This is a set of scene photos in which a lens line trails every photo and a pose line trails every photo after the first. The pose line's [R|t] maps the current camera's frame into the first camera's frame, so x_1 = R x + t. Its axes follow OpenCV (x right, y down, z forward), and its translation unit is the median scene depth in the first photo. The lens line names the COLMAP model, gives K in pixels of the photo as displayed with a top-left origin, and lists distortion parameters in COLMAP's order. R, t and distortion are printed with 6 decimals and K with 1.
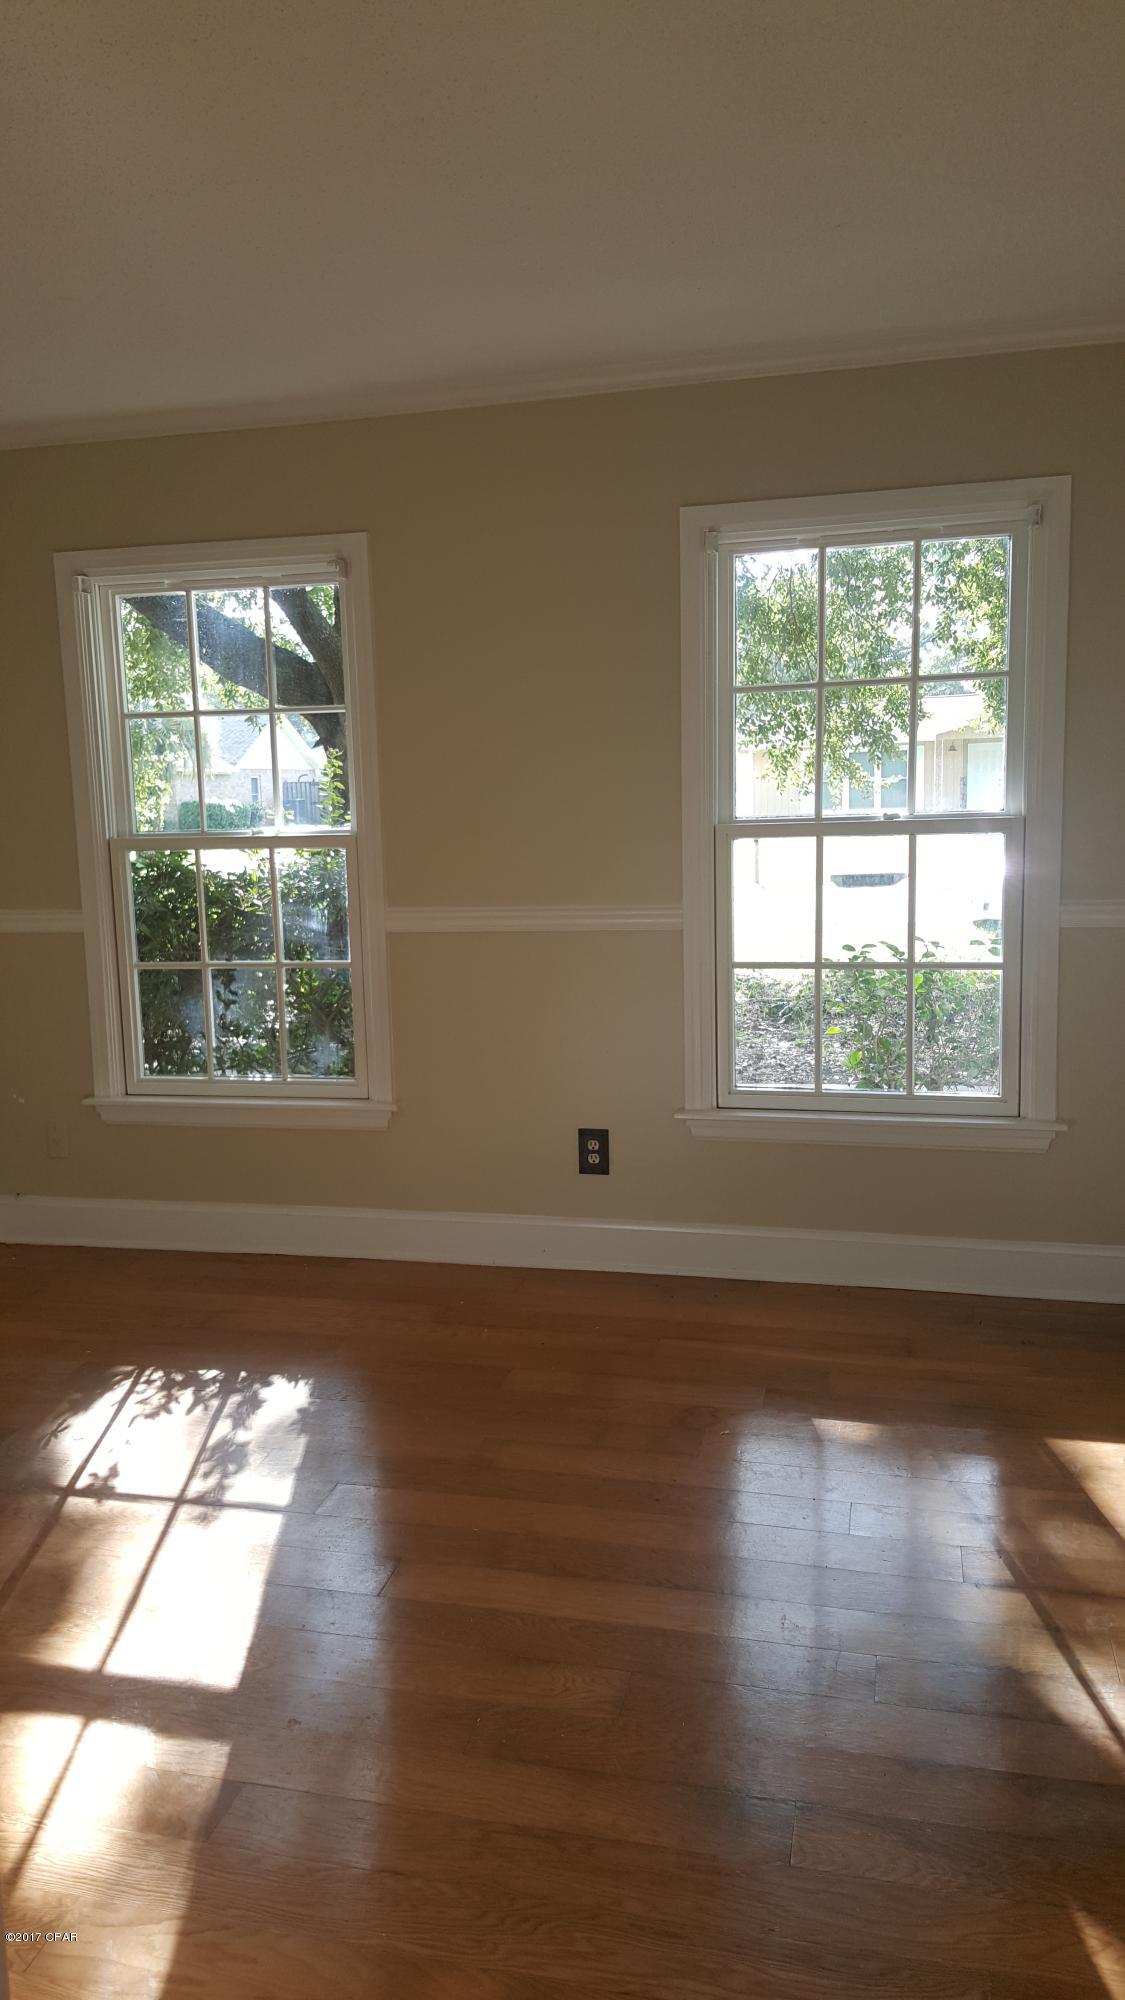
lens RADIAL K [[1493.6, 0, 560.3], [0, 1493.6, 991.6], [0, 0, 1]] dist [0.082613, -0.122783]
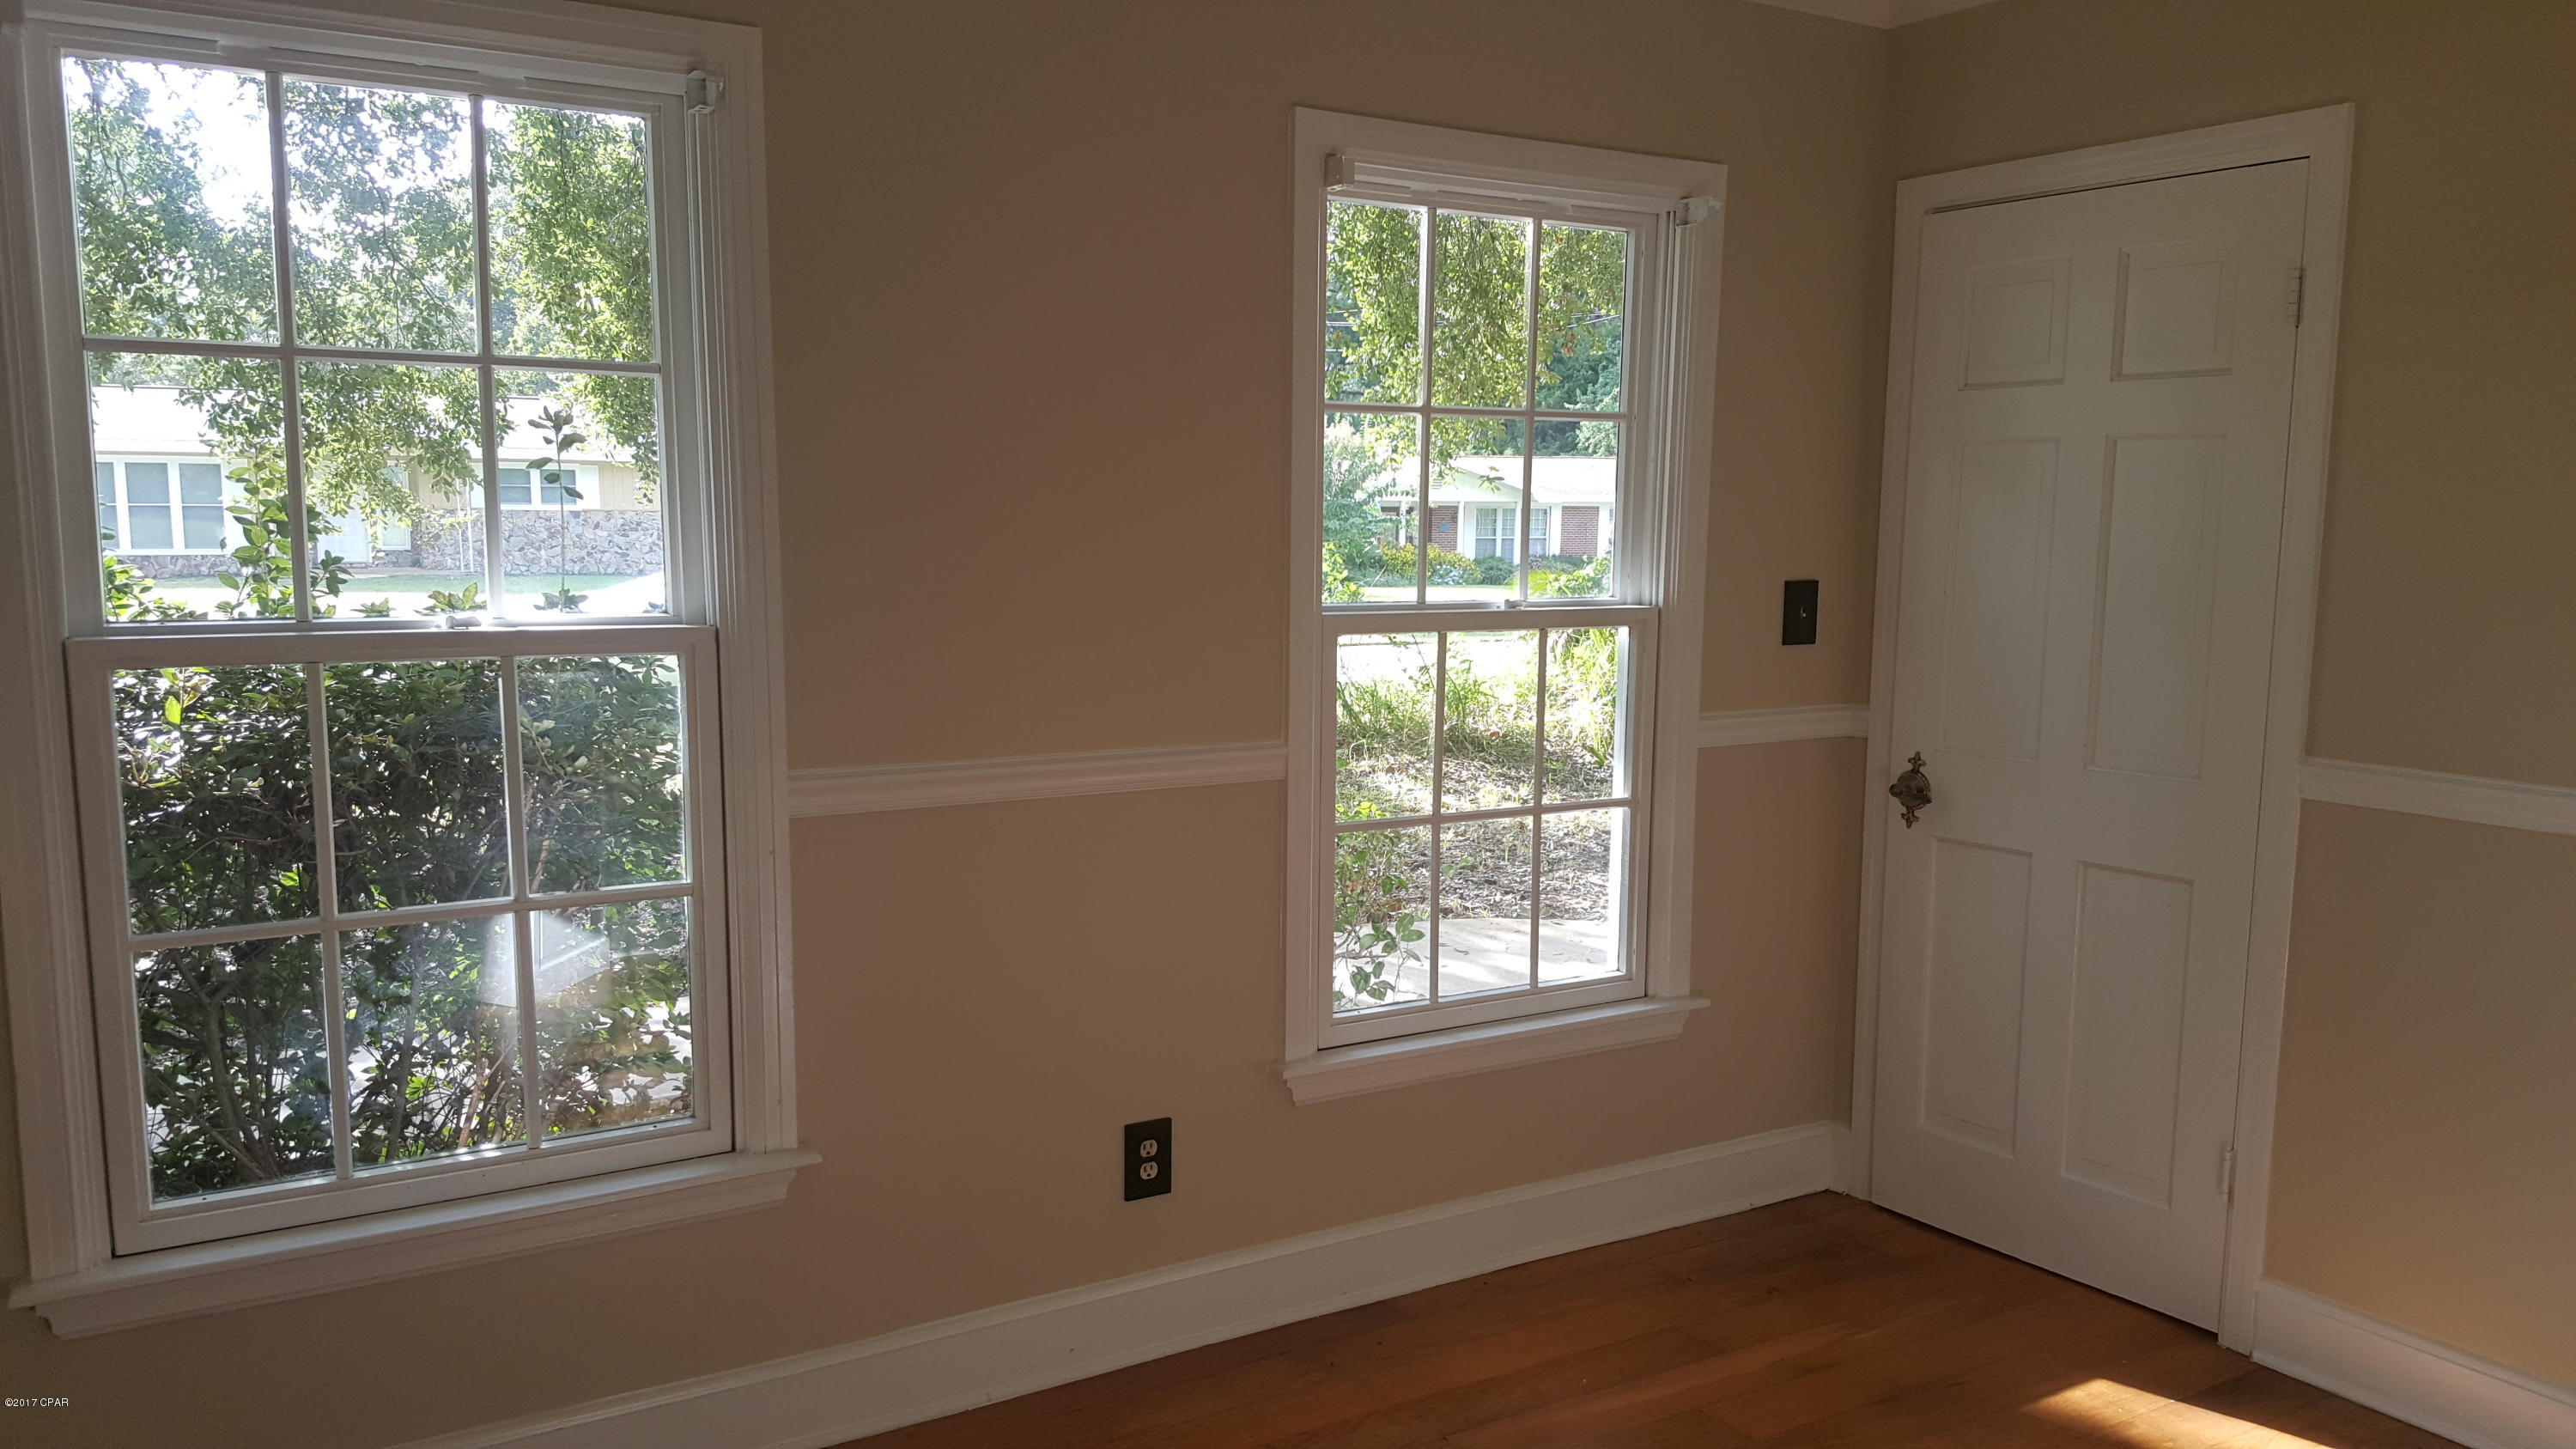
lens RADIAL K [[1924.1, 0, 1201.9], [0, 1924.1, 782.9], [0, 0, 1]] dist [0.082613, -0.122783]
pose [[0.682797, -0.066464, 0.727579, -0.532332], [0.068223, 0.997303, 0.027079, -0.064518], [-0.727416, 0.031148, 0.685489, 0.468608]]
